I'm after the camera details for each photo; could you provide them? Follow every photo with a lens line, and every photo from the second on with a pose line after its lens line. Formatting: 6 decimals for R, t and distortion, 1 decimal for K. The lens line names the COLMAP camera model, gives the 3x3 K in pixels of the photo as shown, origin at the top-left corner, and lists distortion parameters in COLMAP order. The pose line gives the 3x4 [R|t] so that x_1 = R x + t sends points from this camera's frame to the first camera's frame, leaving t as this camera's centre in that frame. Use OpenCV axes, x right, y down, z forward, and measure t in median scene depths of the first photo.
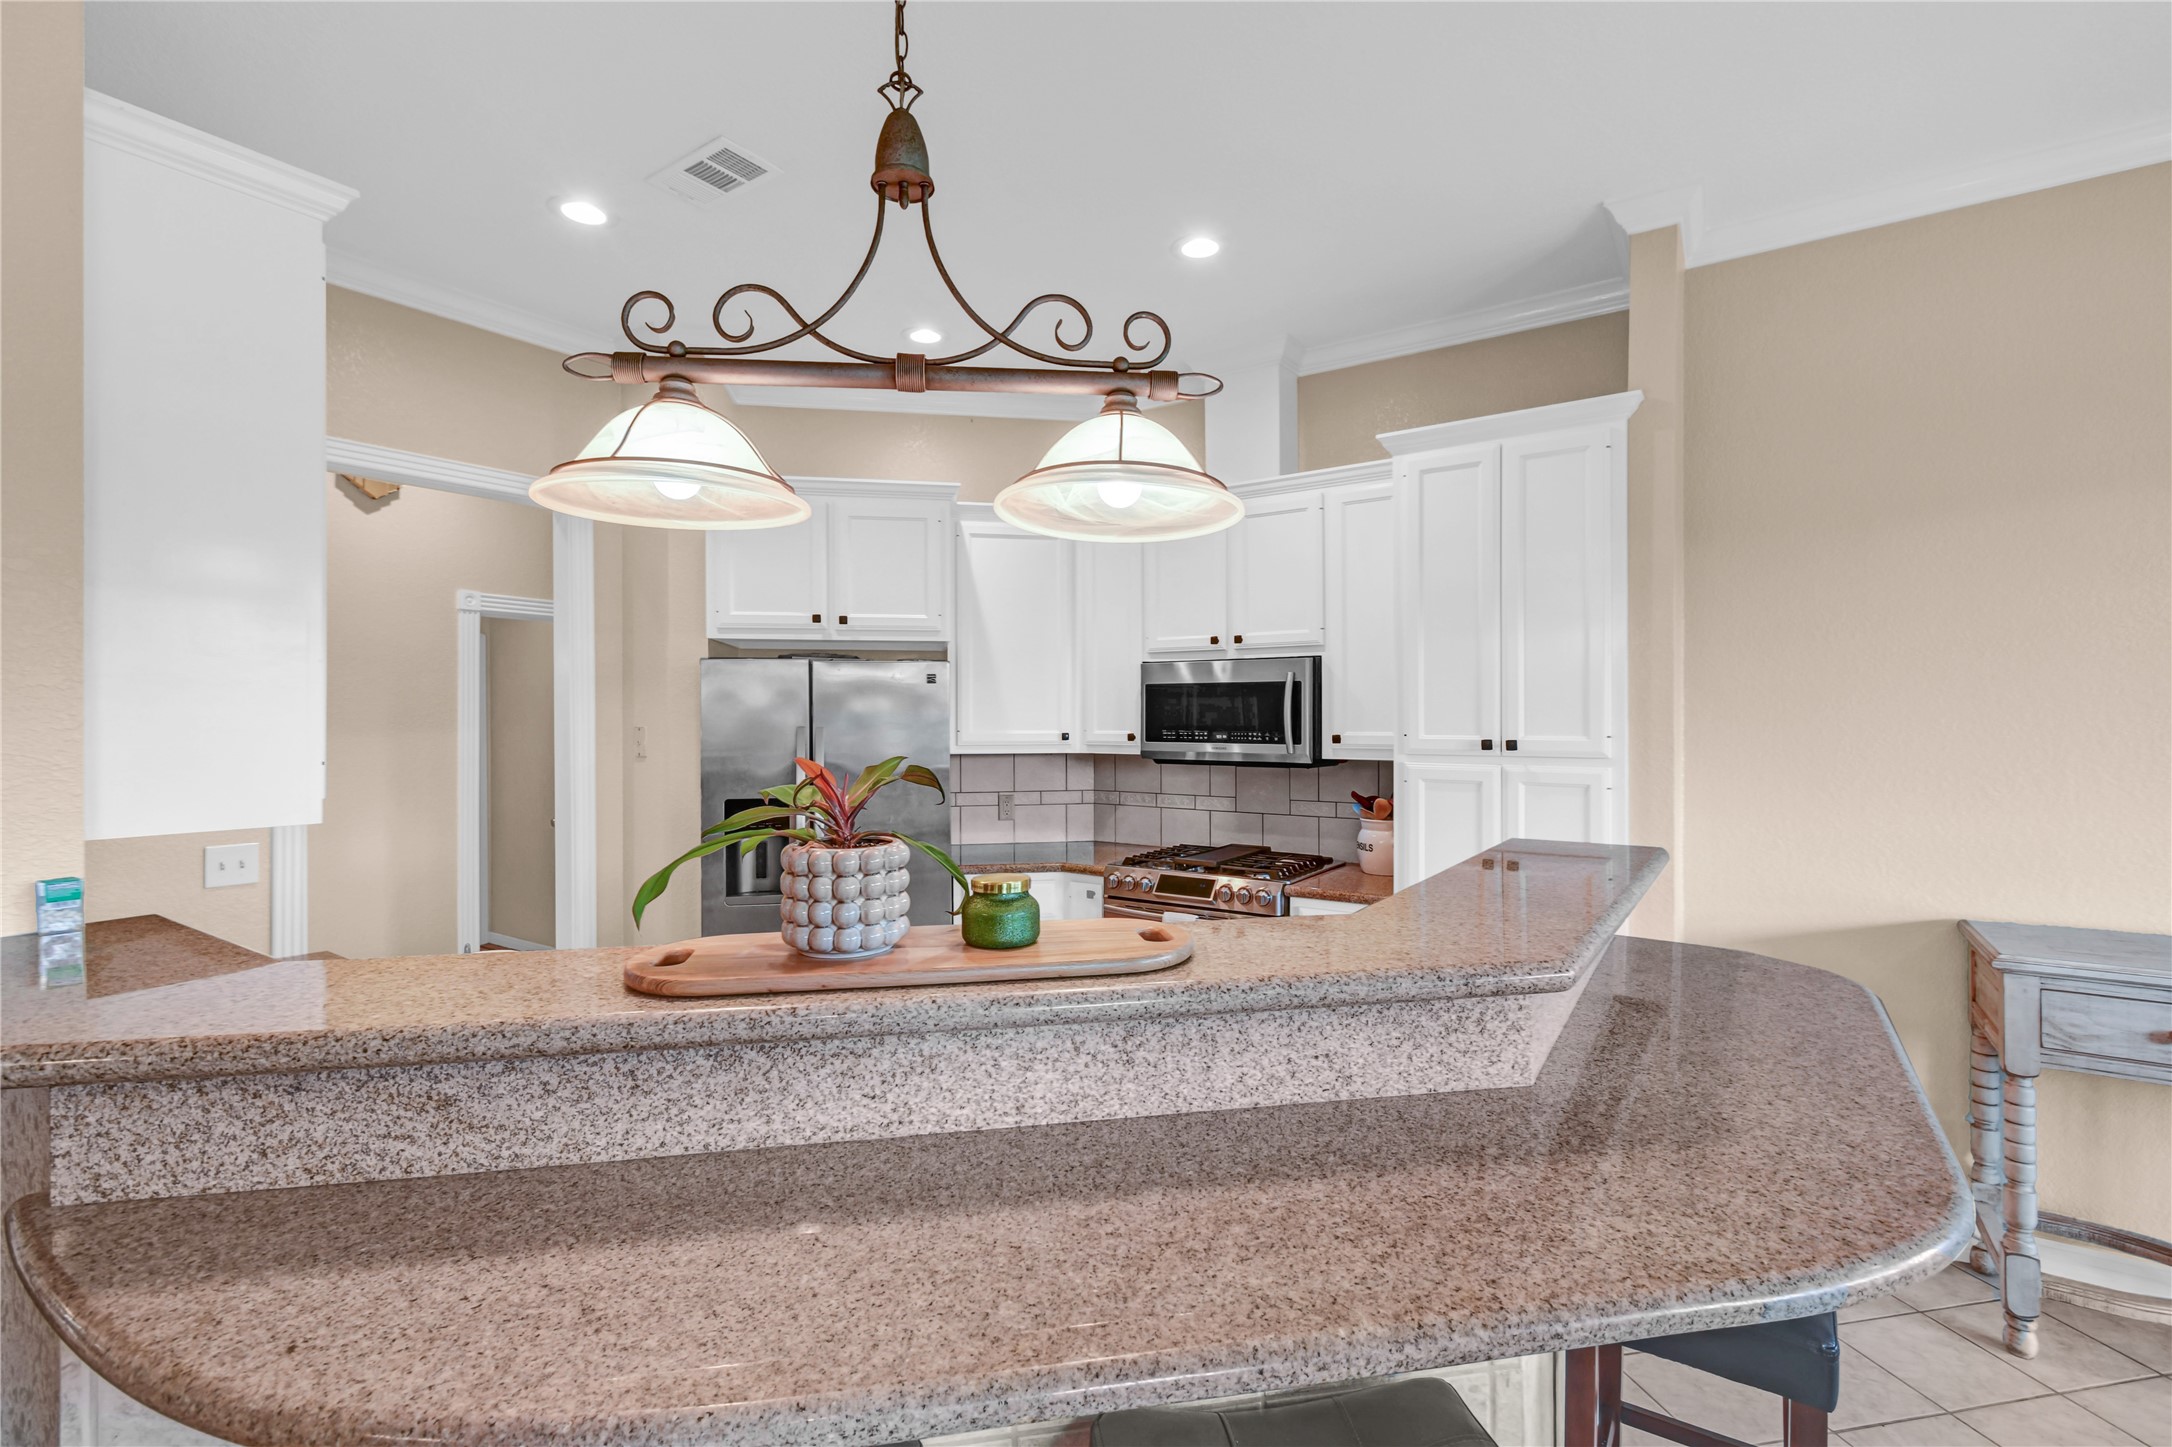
lens RADIAL K [[959.6, 0, 1094.7], [0, 959.6, 719.3], [0, 0, 1]] dist [0.001512, -0.000140]
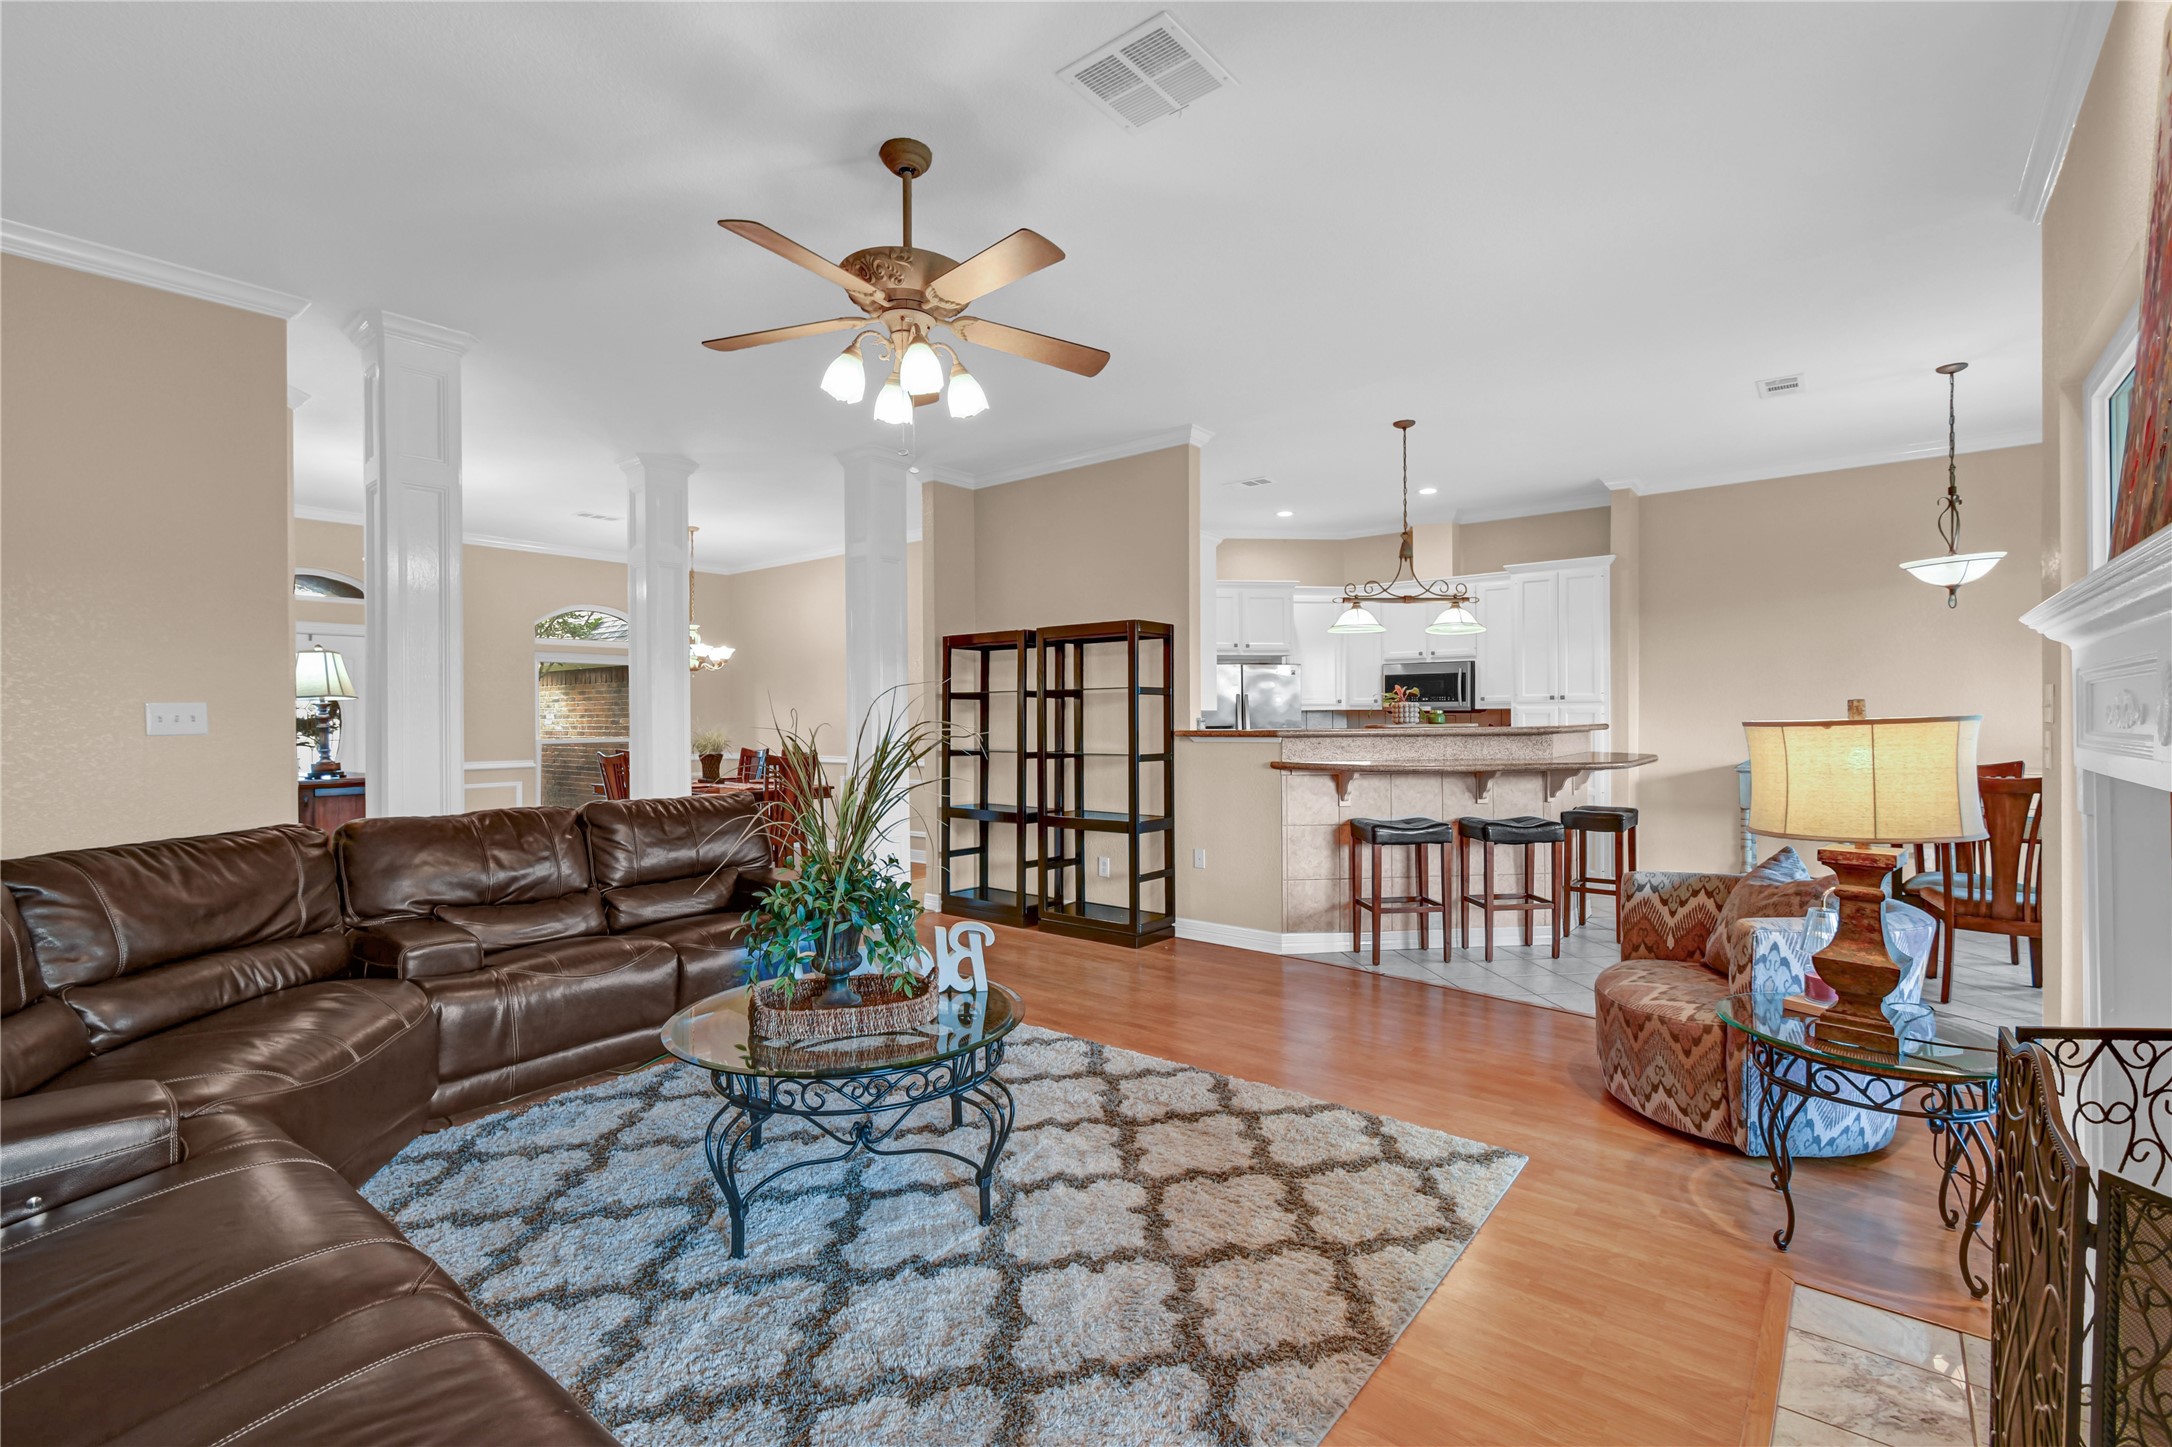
lens RADIAL K [[959.6, 0, 1094.7], [0, 959.6, 719.3], [0, 0, 1]] dist [0.001512, -0.000140]
pose [[0.996966, -0.003652, -0.077747, -0.438058], [0.003761, 0.999992, 0.001262, 0.058017], [0.077741, -0.001550, 0.996972, -1.188395]]
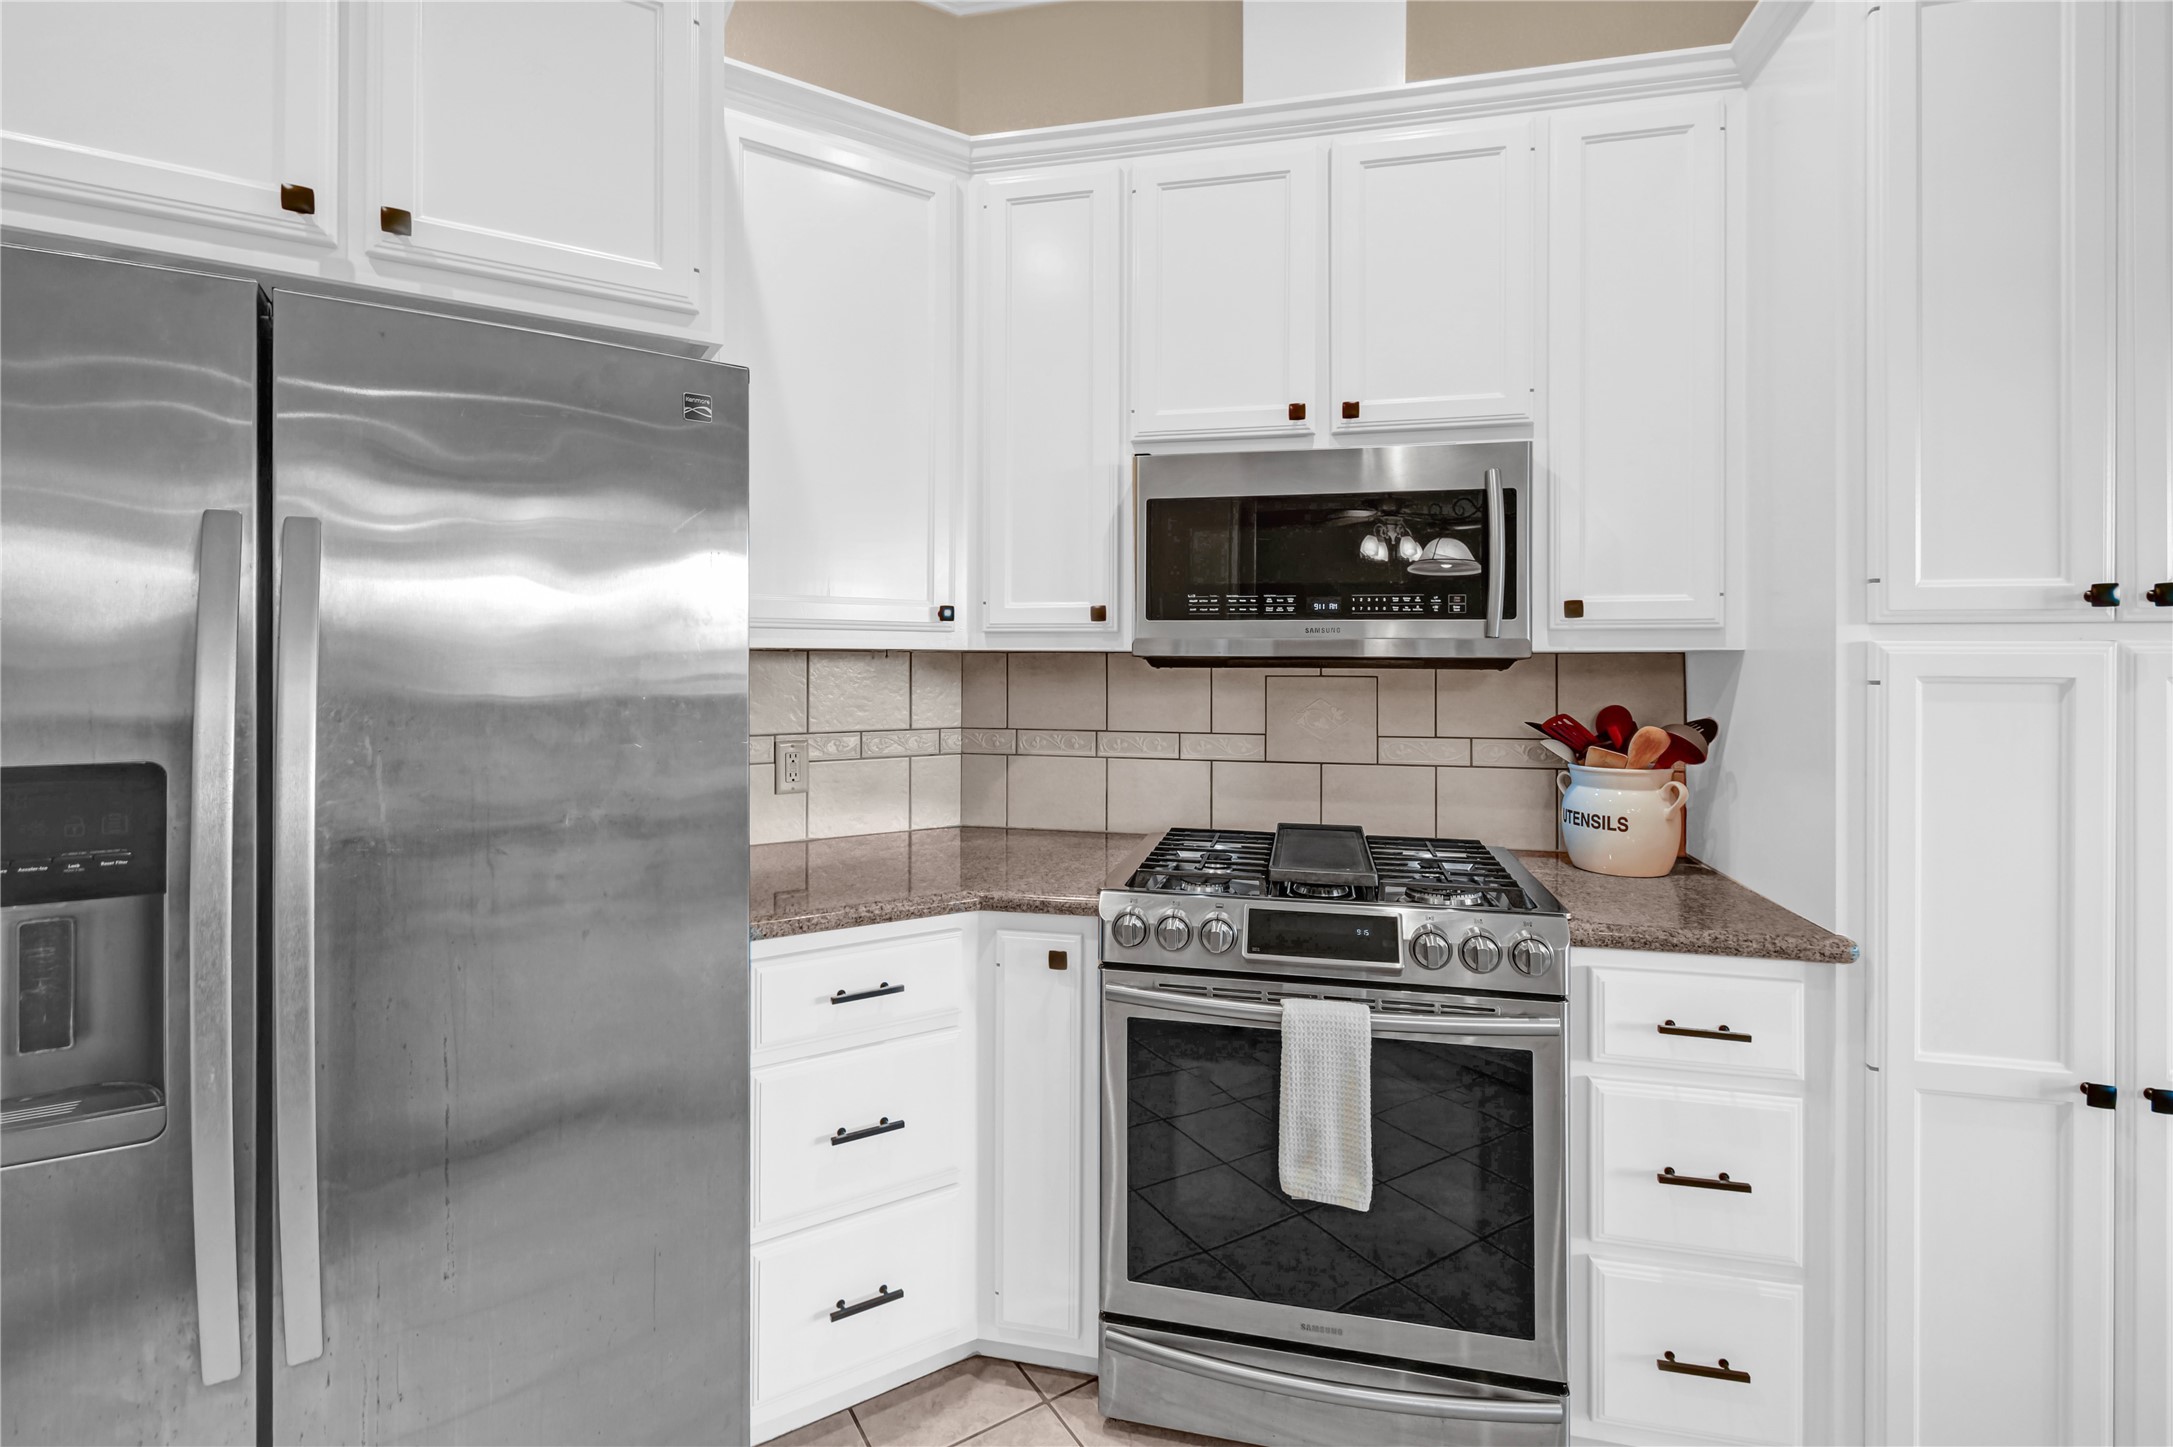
lens RADIAL K [[973.7, 0, 1083.6], [0, 973.7, 668.2], [0, 0, 1]] dist [0.000972, -0.000291]
pose [[0.933602, 0.004368, 0.358285, -0.159490], [-0.005094, 0.999986, 0.001083, 0.050168], [-0.358275, -0.002836, 0.933612, 0.598550]]
